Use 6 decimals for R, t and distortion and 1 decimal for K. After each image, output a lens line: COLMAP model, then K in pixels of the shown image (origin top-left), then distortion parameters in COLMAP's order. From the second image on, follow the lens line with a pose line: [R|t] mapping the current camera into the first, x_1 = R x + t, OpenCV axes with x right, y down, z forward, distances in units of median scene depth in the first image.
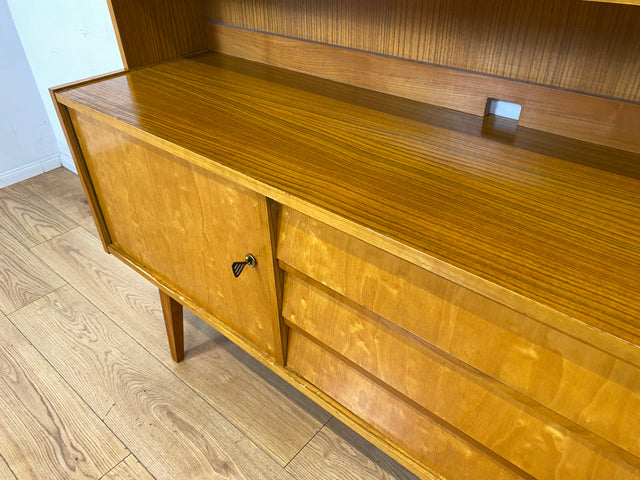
lens RADIAL K [[486.5, 0, 322.6], [0, 486.5, 234.2], [0, 0, 1]] dist [0.041506, -0.047465]
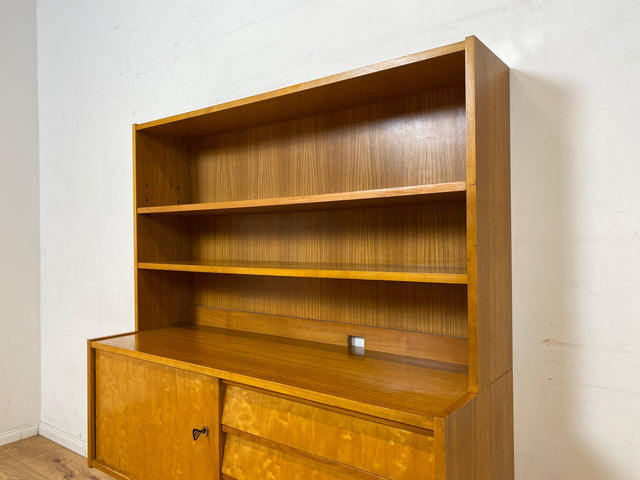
lens RADIAL K [[486.5, 0, 321.8], [0, 486.5, 235.8], [0, 0, 1]] dist [0.041506, -0.047465]
pose [[0.997553, 0.015870, 0.068092, 0.097634], [0.026143, 0.818591, -0.573781, 0.395109], [-0.064845, 0.574157, 0.816173, -0.594762]]
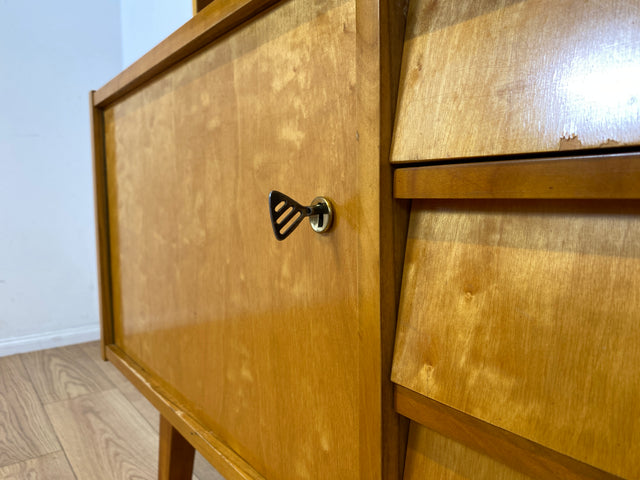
lens RADIAL K [[486.5, 0, 321.5], [0, 486.5, 237.0], [0, 0, 1]] dist [0.041506, -0.047465]
pose [[0.977425, 0.032056, -0.208836, -0.056197], [-0.131318, 0.866493, -0.481607, 0.221918], [0.165517, 0.498159, 0.851142, 0.580908]]
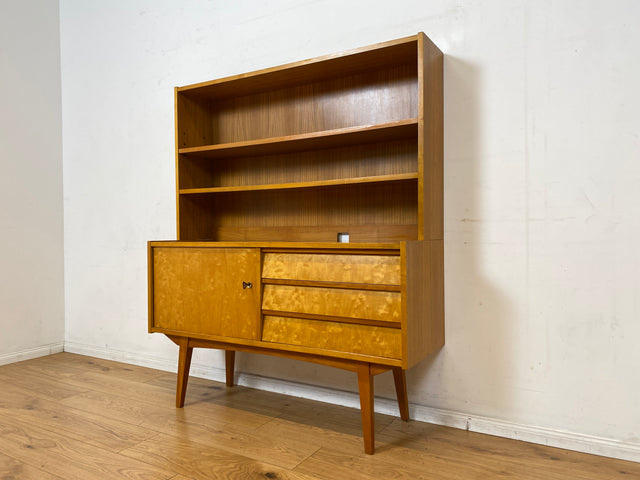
lens RADIAL K [[486.5, 0, 321.2], [0, 486.5, 236.3], [0, 0, 1]] dist [0.041506, -0.047465]
pose [[0.983677, 0.017414, 0.179097, -0.199994], [0.087265, 0.824263, -0.559442, 1.067788], [-0.157365, 0.565939, 0.809289, -0.992486]]
